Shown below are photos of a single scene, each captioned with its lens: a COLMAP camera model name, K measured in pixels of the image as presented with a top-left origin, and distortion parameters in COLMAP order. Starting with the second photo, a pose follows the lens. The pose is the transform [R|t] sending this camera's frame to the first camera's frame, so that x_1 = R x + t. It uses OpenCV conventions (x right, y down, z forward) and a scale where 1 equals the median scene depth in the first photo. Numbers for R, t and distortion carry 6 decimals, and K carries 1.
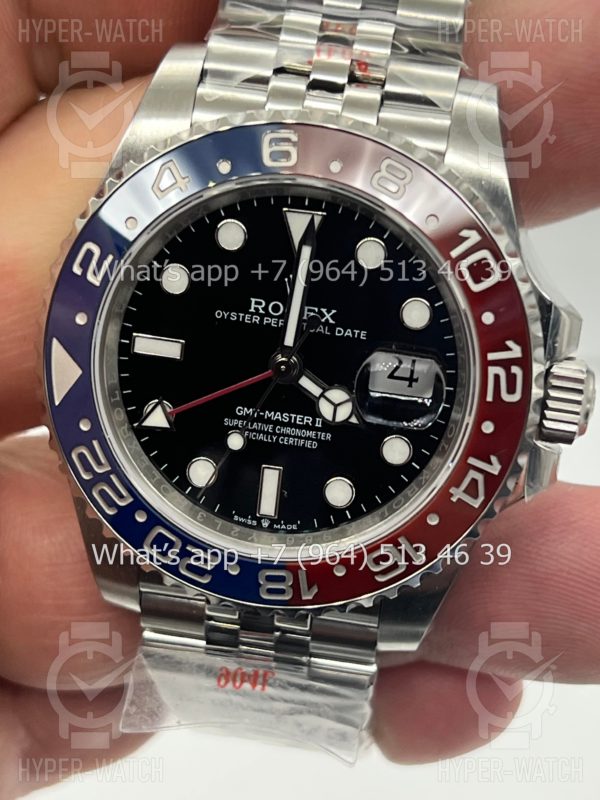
lens RADIAL K [[1891.8, 0, 300.0], [0, 1891.8, 400.0], [0, 0, 1]] dist [0.249985, -0.474614]
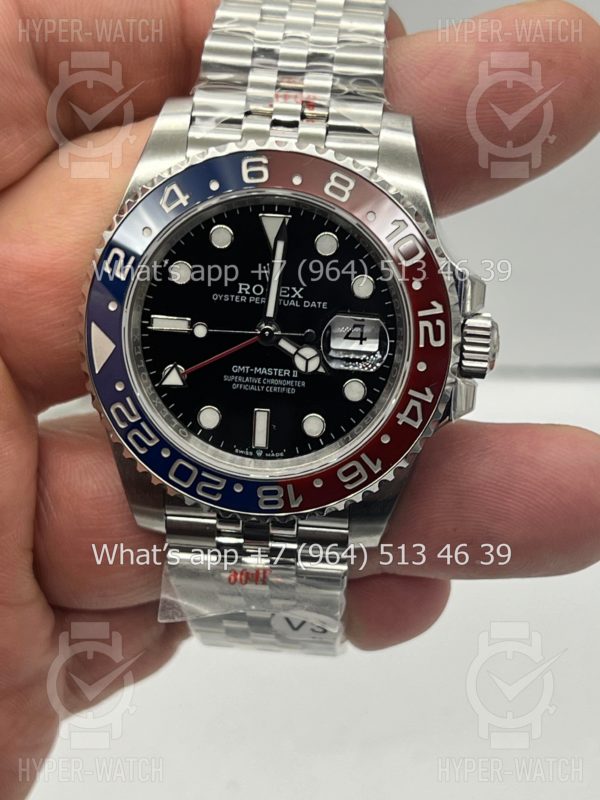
lens RADIAL K [[1891.8, 0, 300.0], [0, 1891.8, 400.0], [0, 0, 1]] dist [0.249985, -0.474614]
pose [[0.996753, -0.062701, 0.050520, -0.055316], [0.064699, 0.997145, -0.038924, 0.082719], [-0.047936, 0.042066, 0.997964, -0.329290]]
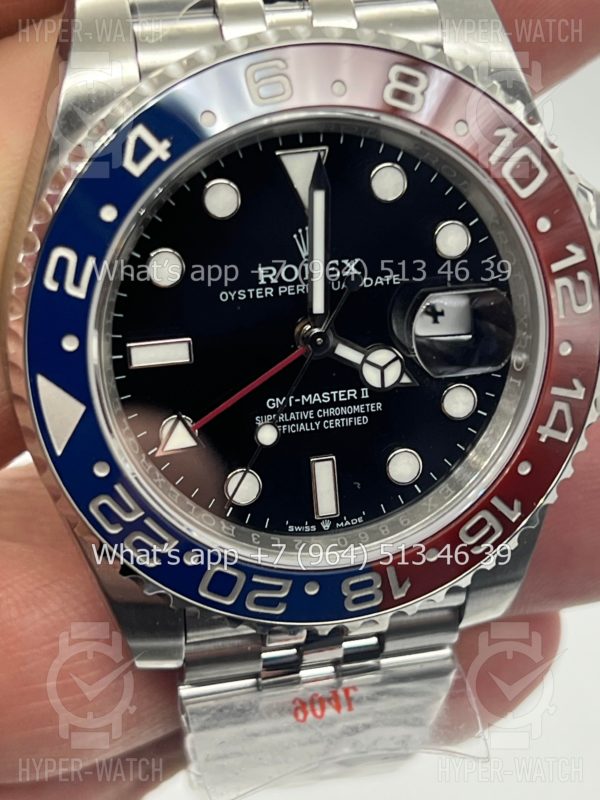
lens RADIAL K [[1891.8, 0, 300.0], [0, 1891.8, 400.0], [0, 0, 1]] dist [0.249985, -0.474614]
pose [[0.926933, -0.255621, 0.274687, -0.249787], [0.240159, 0.966634, 0.089122, -0.067313], [-0.288303, -0.016642, 0.957394, 0.202714]]
